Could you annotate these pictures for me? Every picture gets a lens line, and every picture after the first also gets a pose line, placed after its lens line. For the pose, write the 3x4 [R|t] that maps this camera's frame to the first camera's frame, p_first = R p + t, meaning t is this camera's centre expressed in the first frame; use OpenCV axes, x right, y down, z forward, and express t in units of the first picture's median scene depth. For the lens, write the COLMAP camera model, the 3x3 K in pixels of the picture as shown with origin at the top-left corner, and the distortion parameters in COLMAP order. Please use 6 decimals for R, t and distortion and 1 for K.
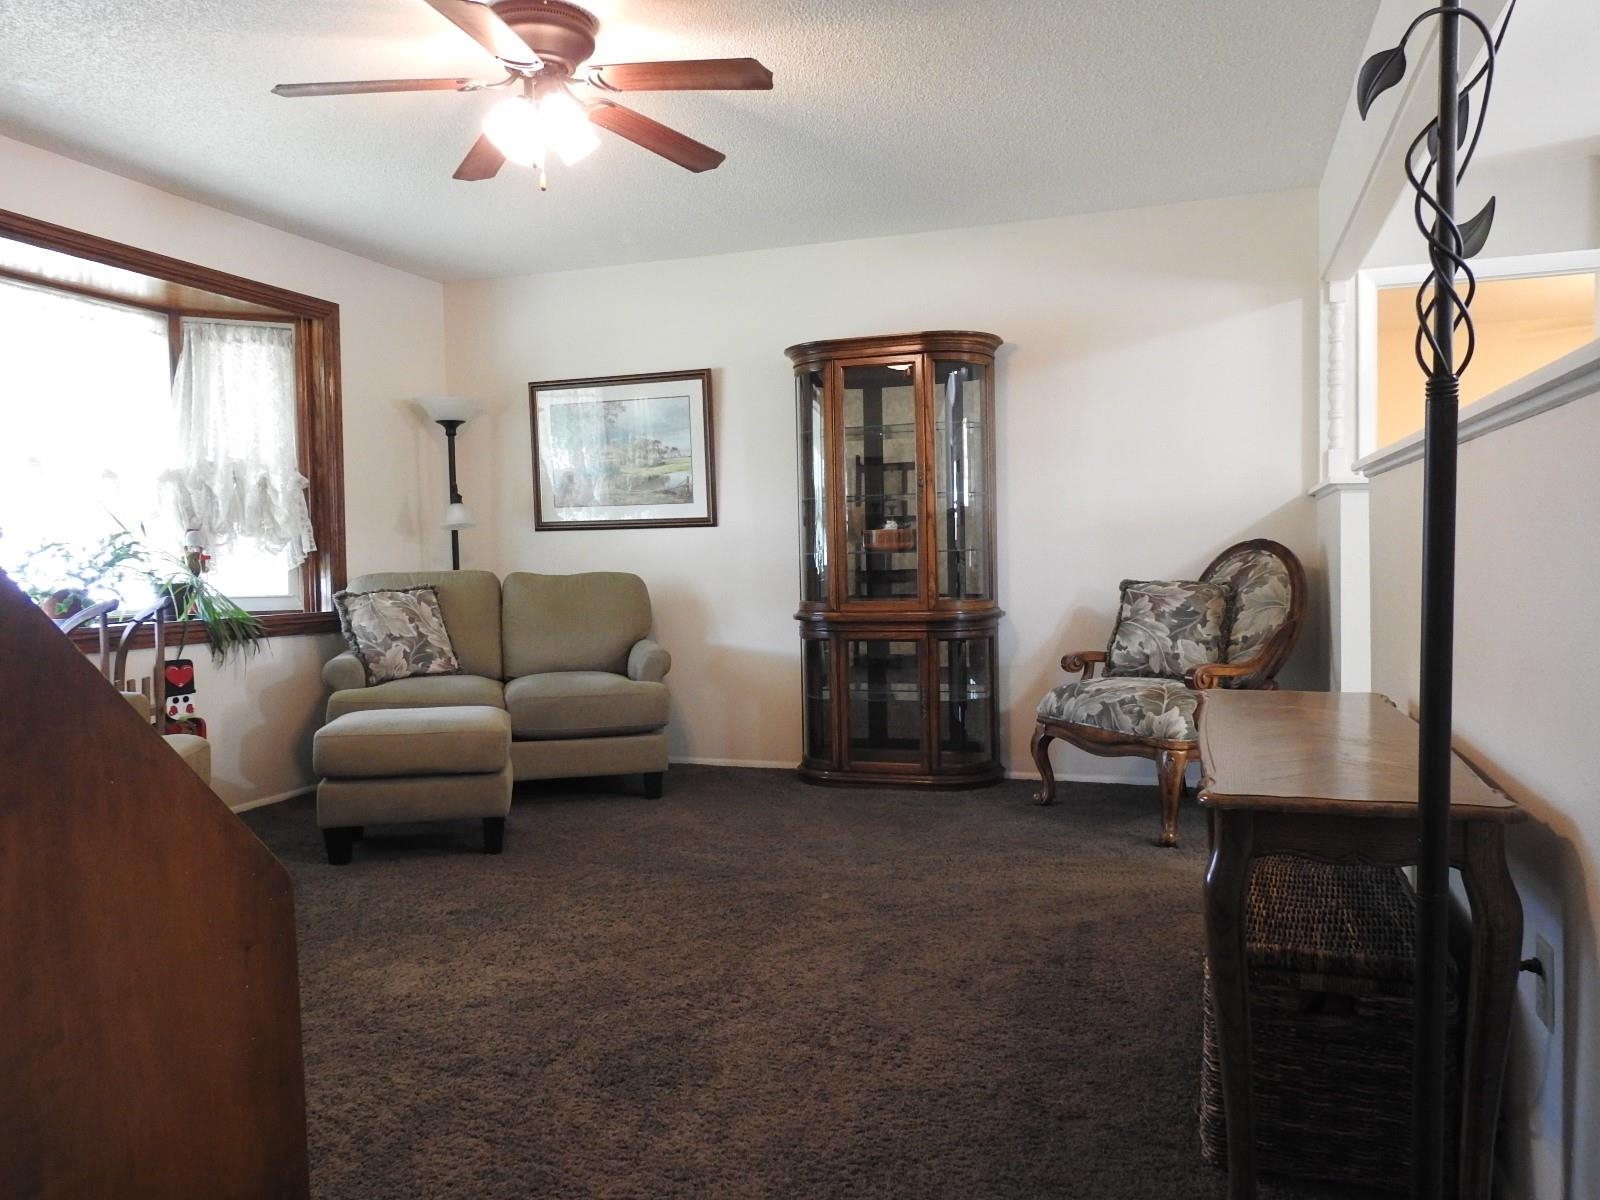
lens RADIAL K [[1157.2, 0, 803.0], [0, 1157.2, 602.6], [0, 0, 1]] dist [0.000436, 0.007171]
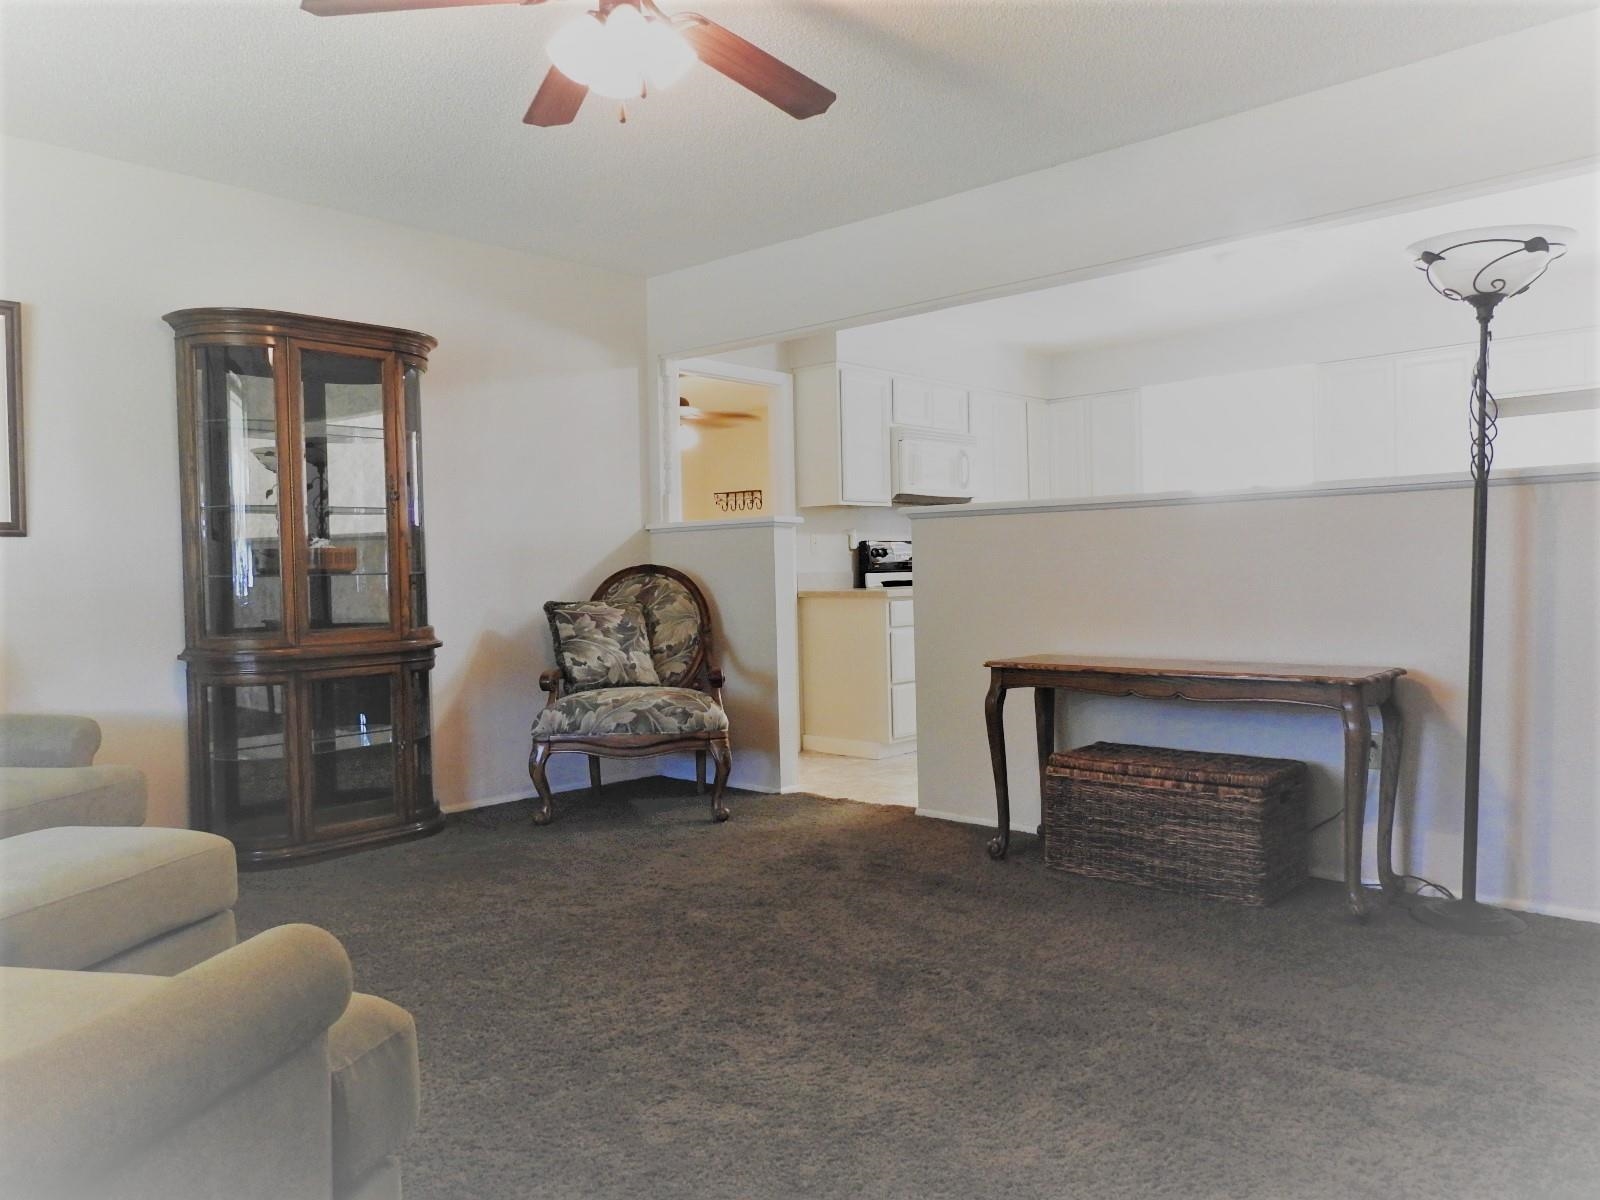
lens RADIAL K [[1157.2, 0, 802.8], [0, 1157.2, 601.9], [0, 0, 1]] dist [0.000436, 0.007171]
pose [[0.385458, -0.013910, 0.922620, -0.647545], [0.050303, 0.998716, -0.005959, -0.001502], [-0.921353, 0.048707, 0.385663, 0.400819]]
